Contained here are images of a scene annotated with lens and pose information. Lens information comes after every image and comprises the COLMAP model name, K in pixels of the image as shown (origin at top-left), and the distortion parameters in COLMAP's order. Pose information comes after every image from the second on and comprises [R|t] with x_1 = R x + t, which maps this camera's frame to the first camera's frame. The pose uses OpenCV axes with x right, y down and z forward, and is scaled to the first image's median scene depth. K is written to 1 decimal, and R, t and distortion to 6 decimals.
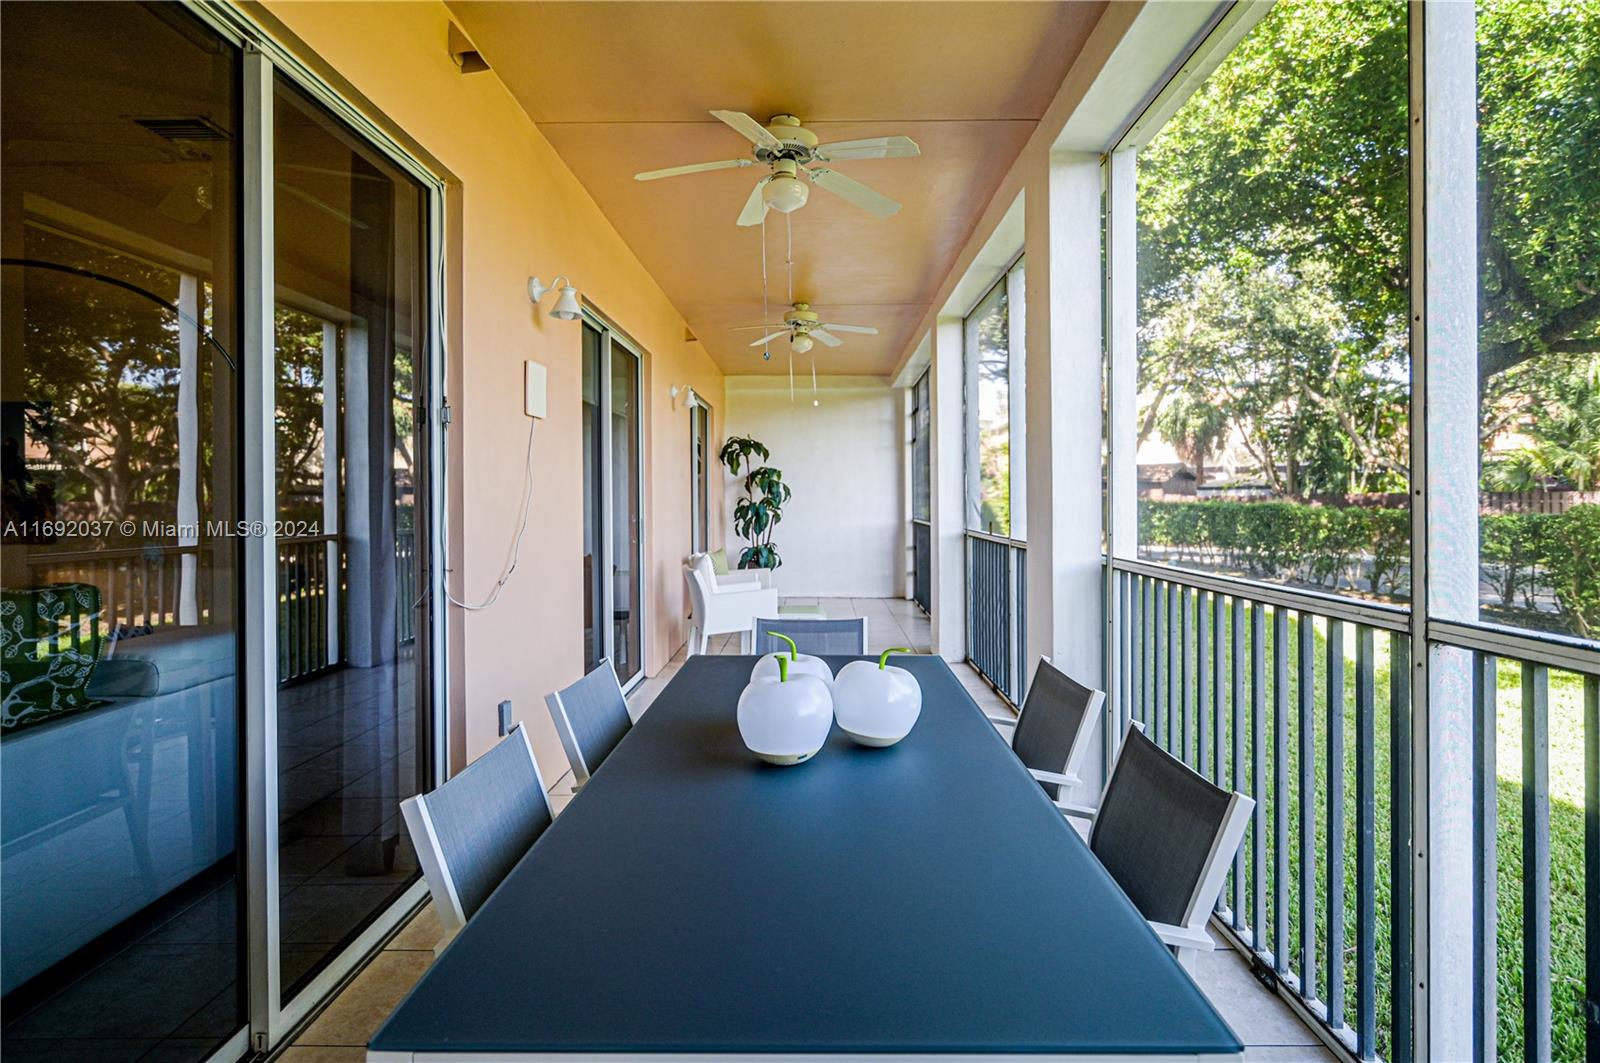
lens RADIAL K [[832.7, 0, 833.3], [0, 832.7, 502.3], [0, 0, 1]] dist [-0.008059, -0.000549]
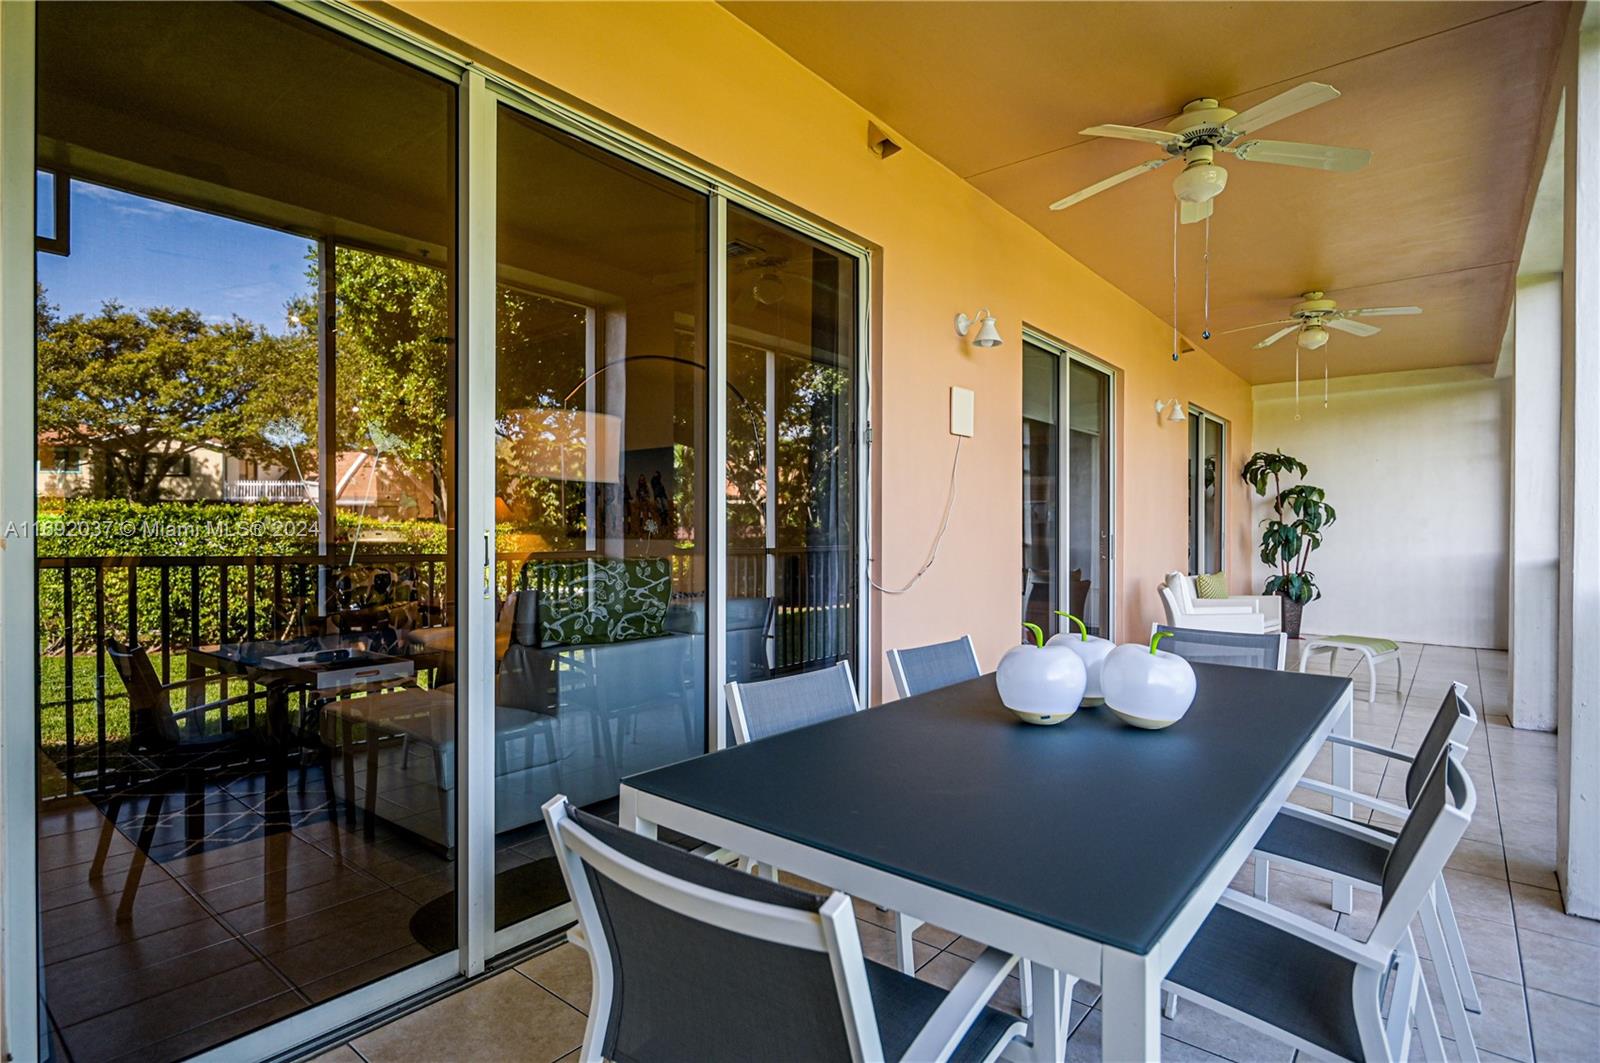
lens RADIAL K [[830.5, 0, 799.0], [0, 830.5, 542.1], [0, 0, 1]] dist [-0.002598, 0.001837]
pose [[0.760482, 0.015189, -0.649181, 0.111697], [-0.010414, 0.999883, 0.011194, 0.017788], [0.649275, -0.001752, 0.760552, -0.010809]]
